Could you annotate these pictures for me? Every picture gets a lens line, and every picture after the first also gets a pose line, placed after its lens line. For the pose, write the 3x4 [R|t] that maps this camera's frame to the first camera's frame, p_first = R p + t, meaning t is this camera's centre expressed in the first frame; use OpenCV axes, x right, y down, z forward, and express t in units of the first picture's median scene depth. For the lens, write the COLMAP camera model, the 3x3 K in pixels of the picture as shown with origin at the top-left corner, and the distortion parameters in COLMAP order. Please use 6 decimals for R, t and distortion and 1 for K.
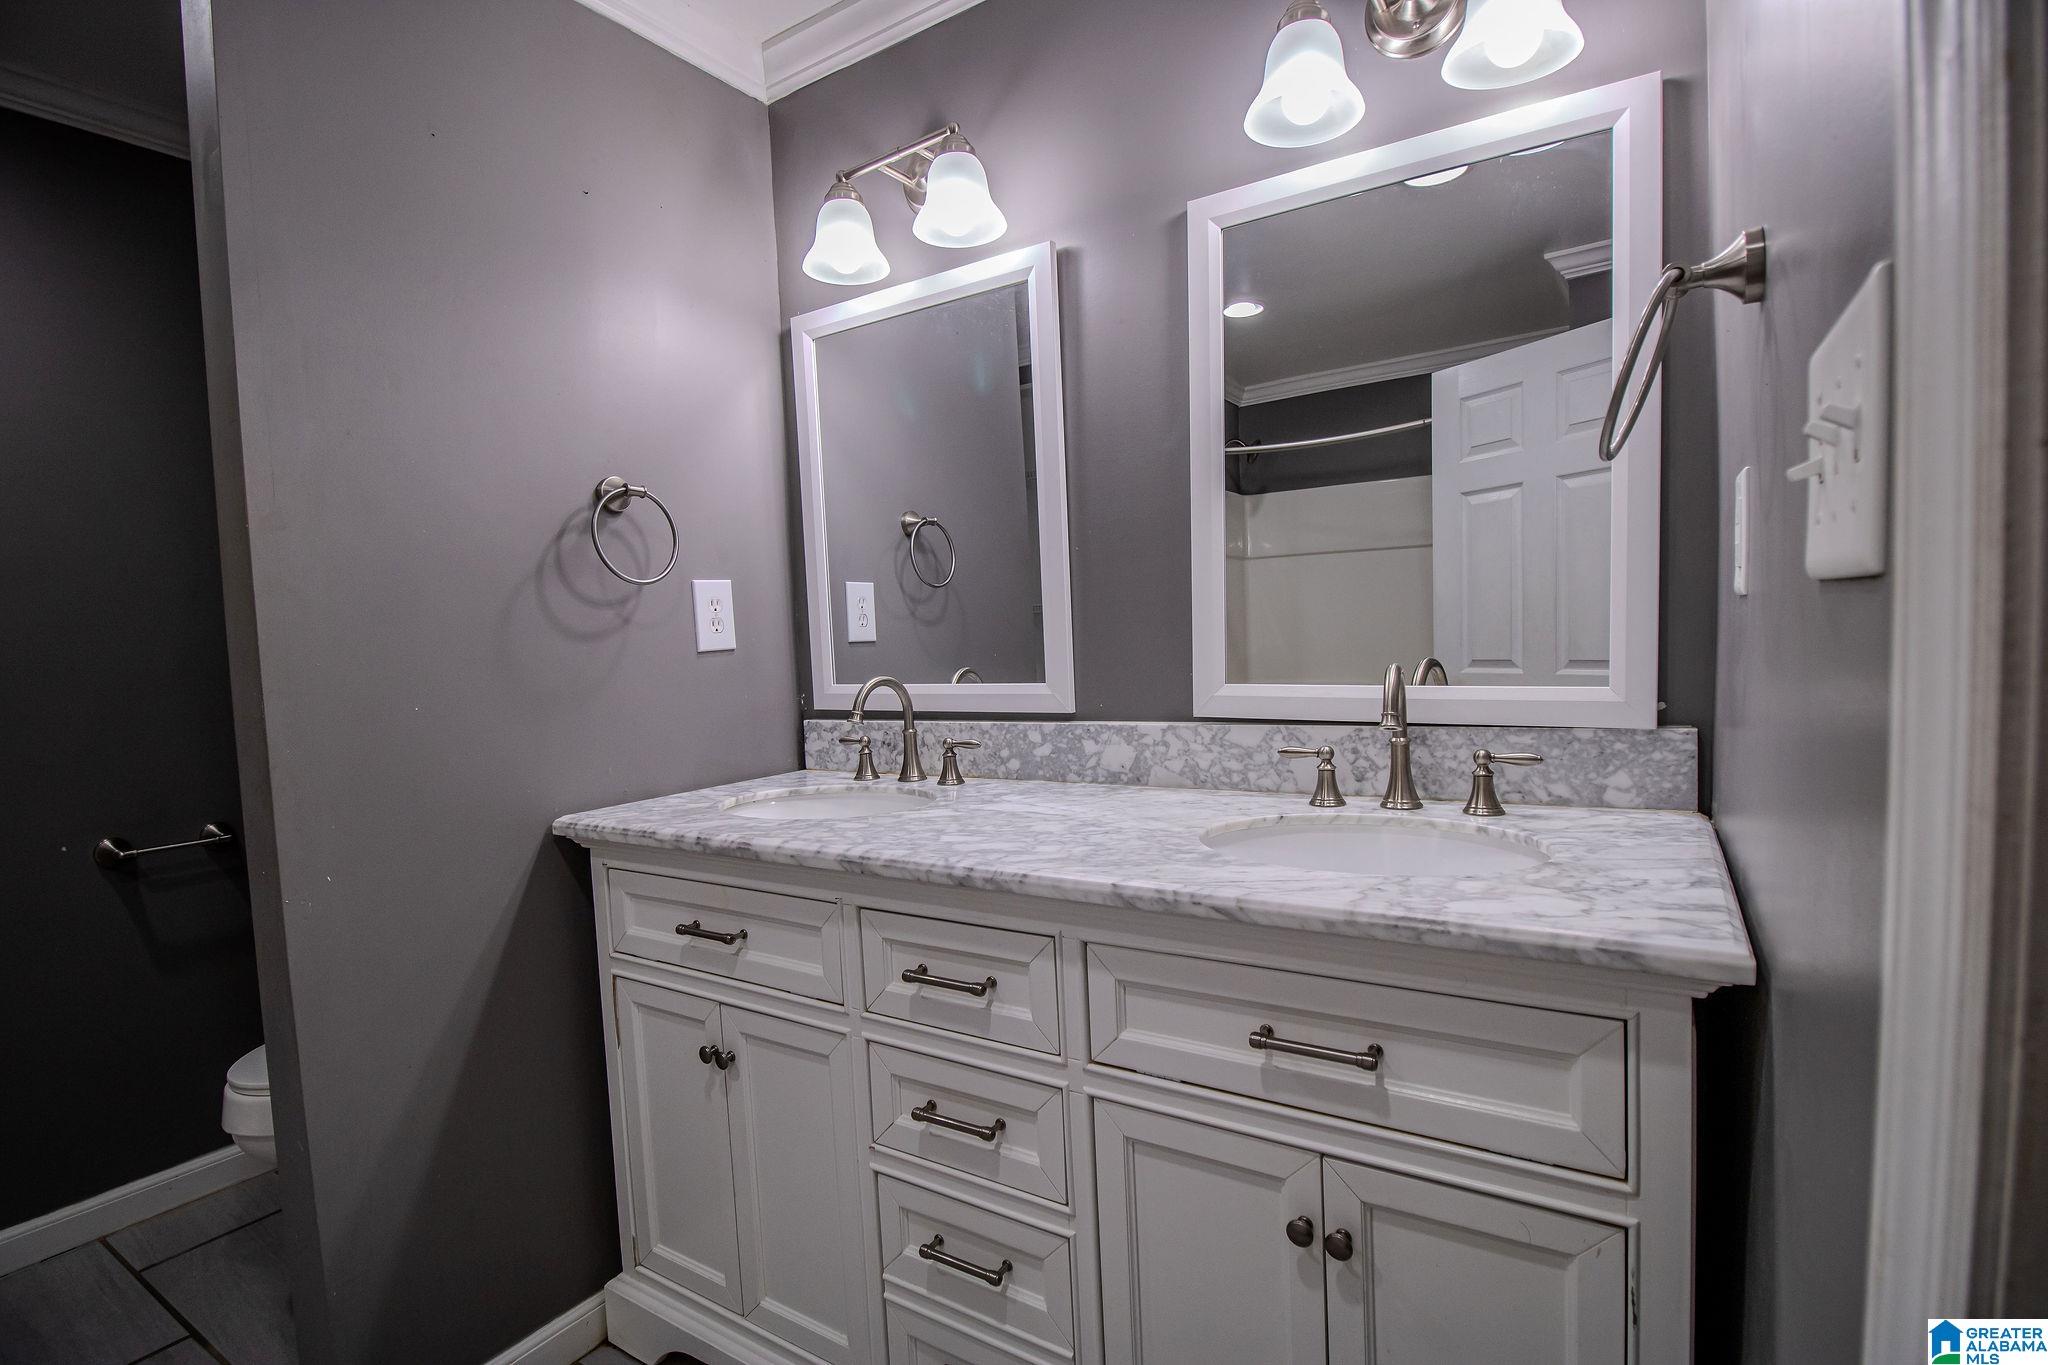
lens RADIAL K [[964.3, 0, 1029.9], [0, 964.3, 692.4], [0, 0, 1]] dist [-0.000218, -0.012986]
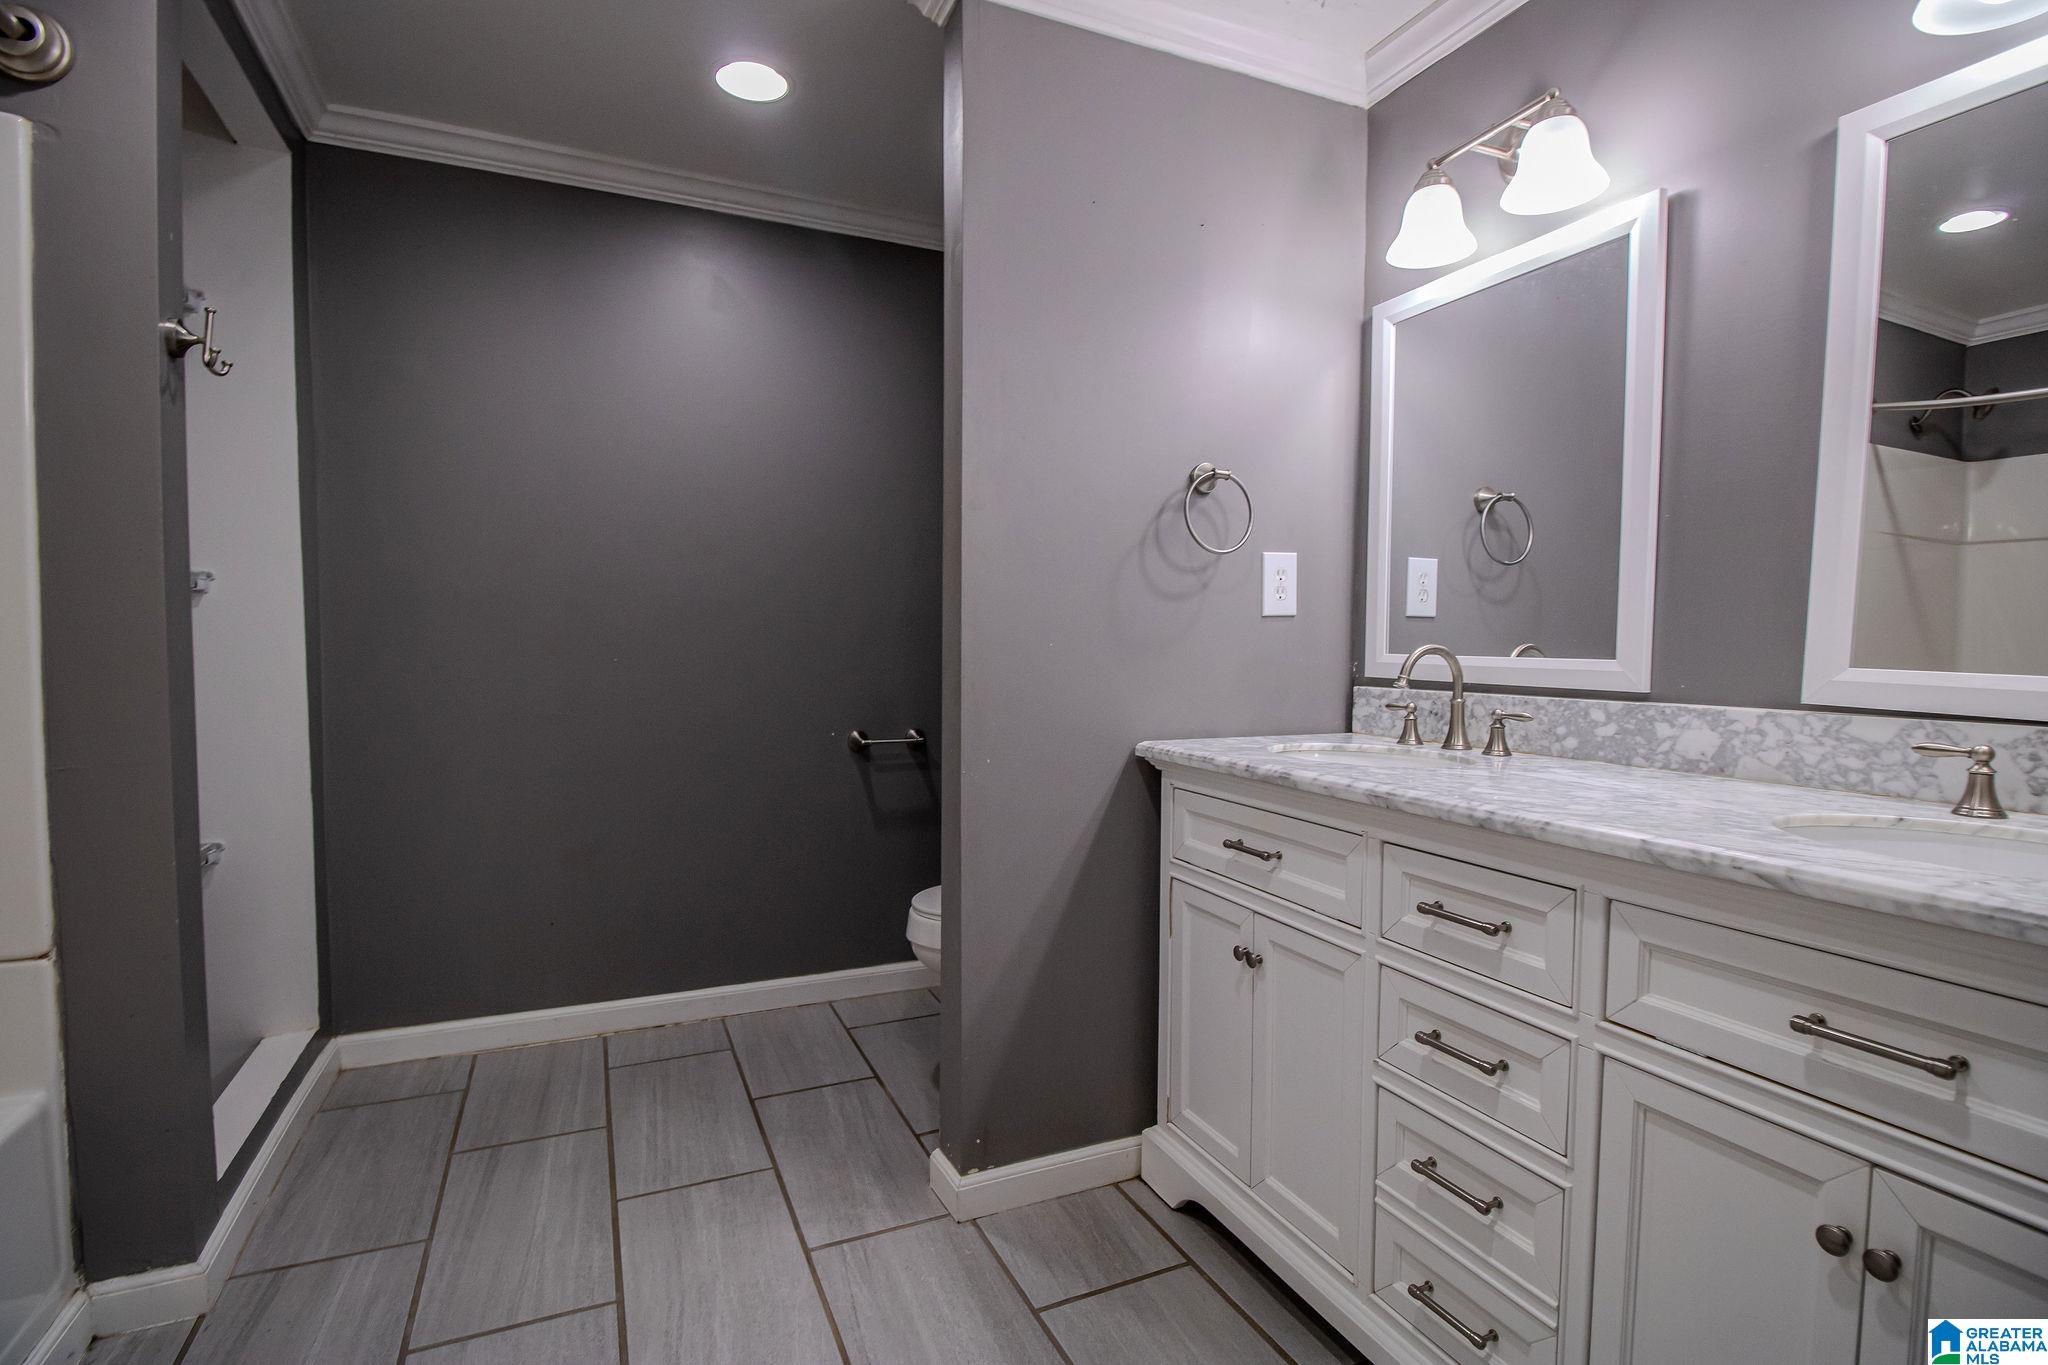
lens RADIAL K [[964.3, 0, 1022.5], [0, 964.3, 695.7], [0, 0, 1]] dist [-0.000218, -0.012986]
pose [[0.834607, 0.080075, -0.544995, 0.053978], [-0.075539, 0.996668, 0.030759, 0.045342], [0.545642, 0.015497, 0.837875, -0.120913]]
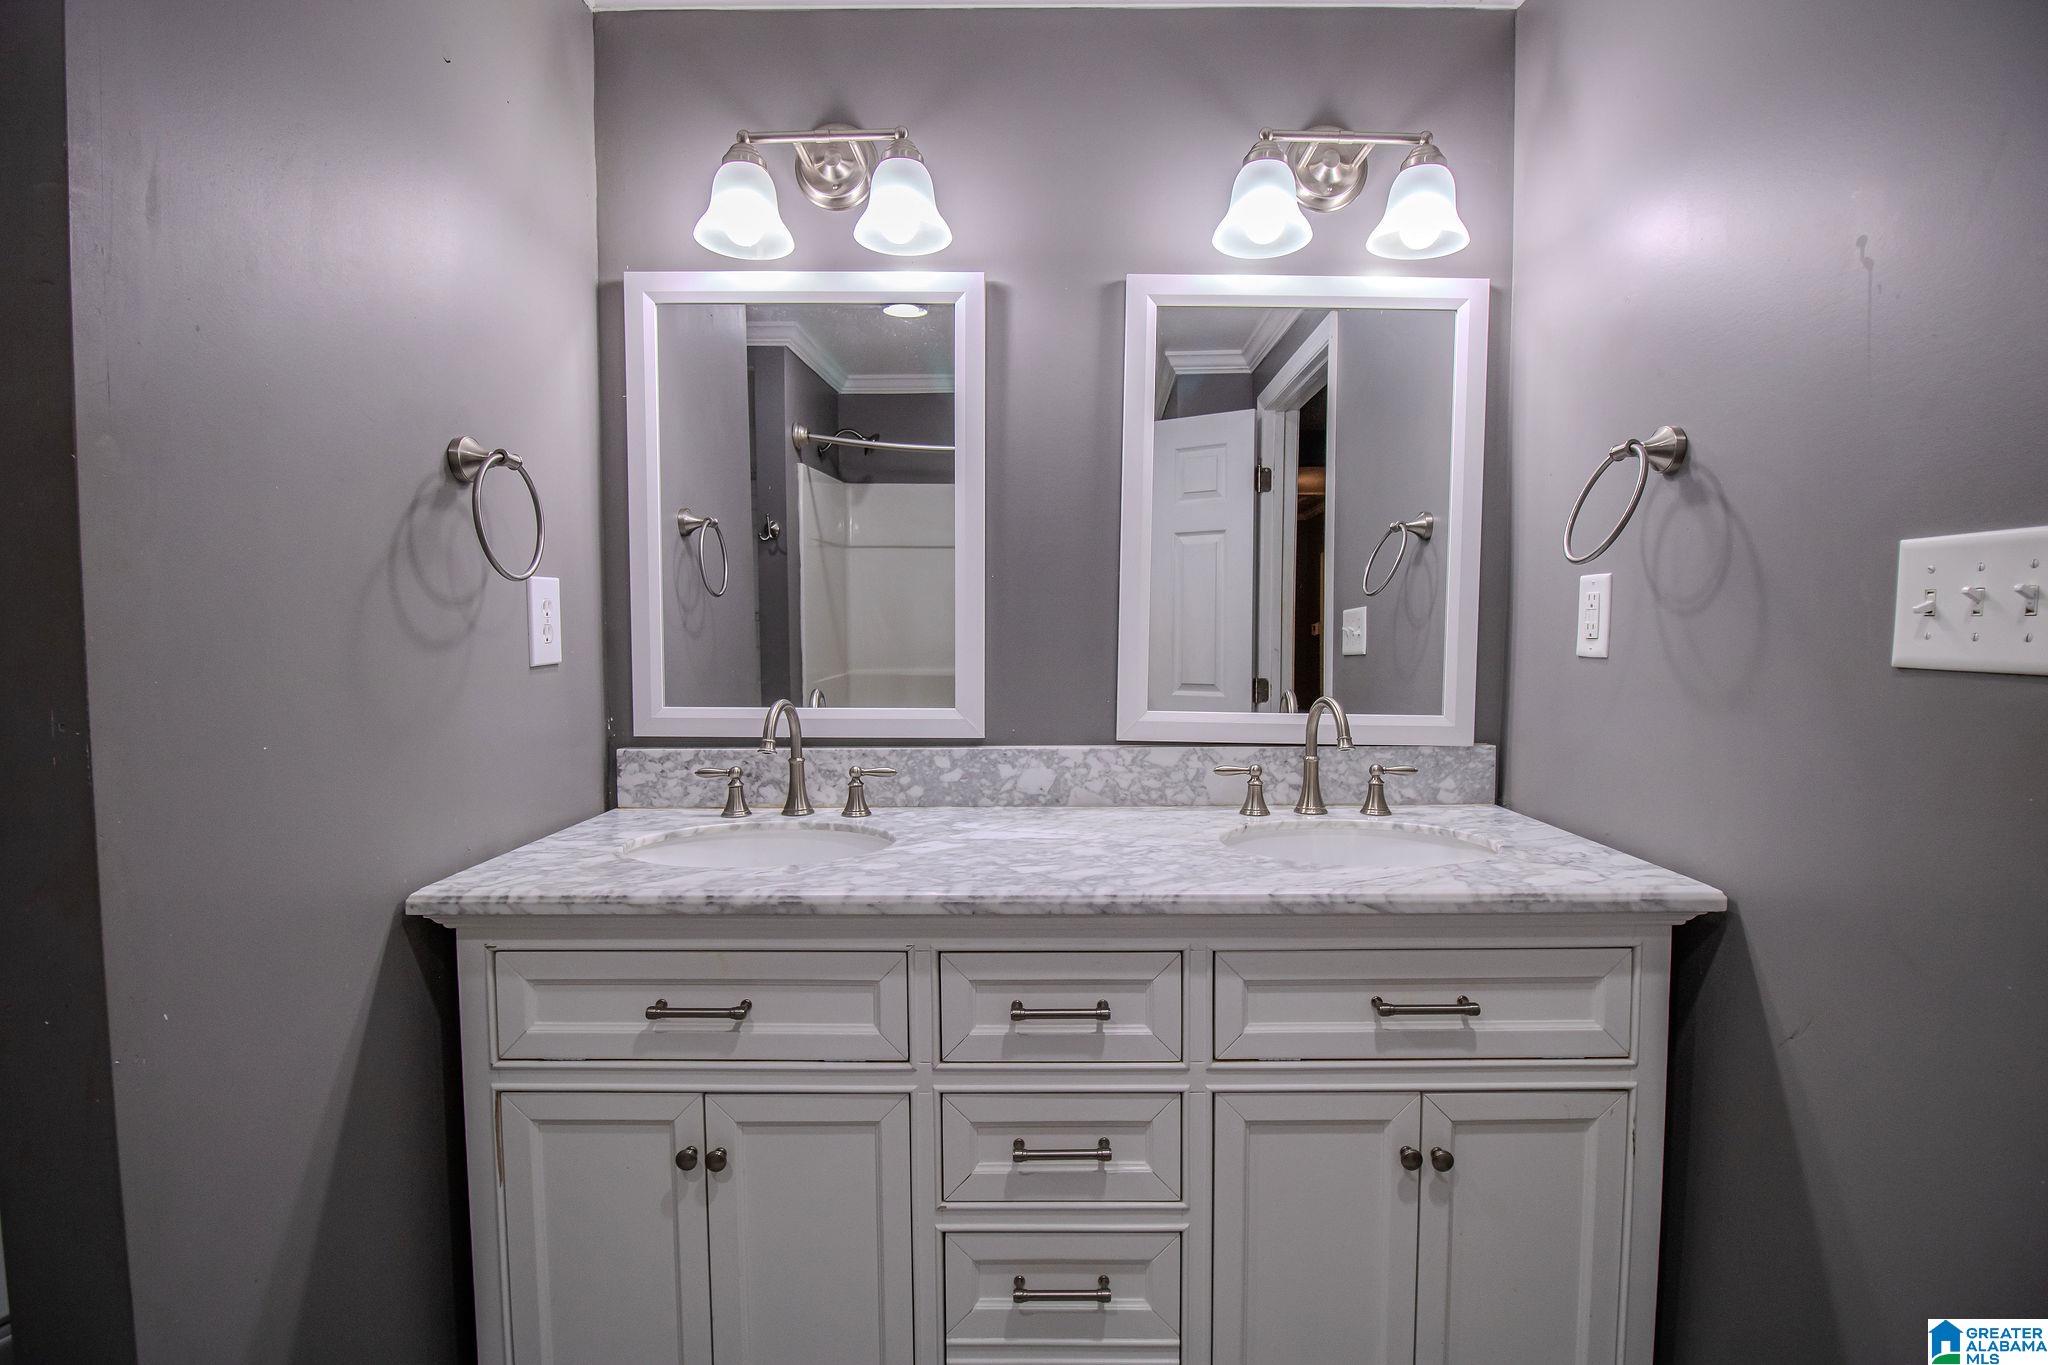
lens RADIAL K [[964.3, 0, 1050.5], [0, 964.3, 688.5], [0, 0, 1]] dist [-0.000218, -0.012986]
pose [[0.841516, 0.013237, 0.540070, -0.492489], [-0.004065, 0.999827, -0.018172, -0.013802], [-0.540217, 0.013096, 0.841424, 0.122836]]
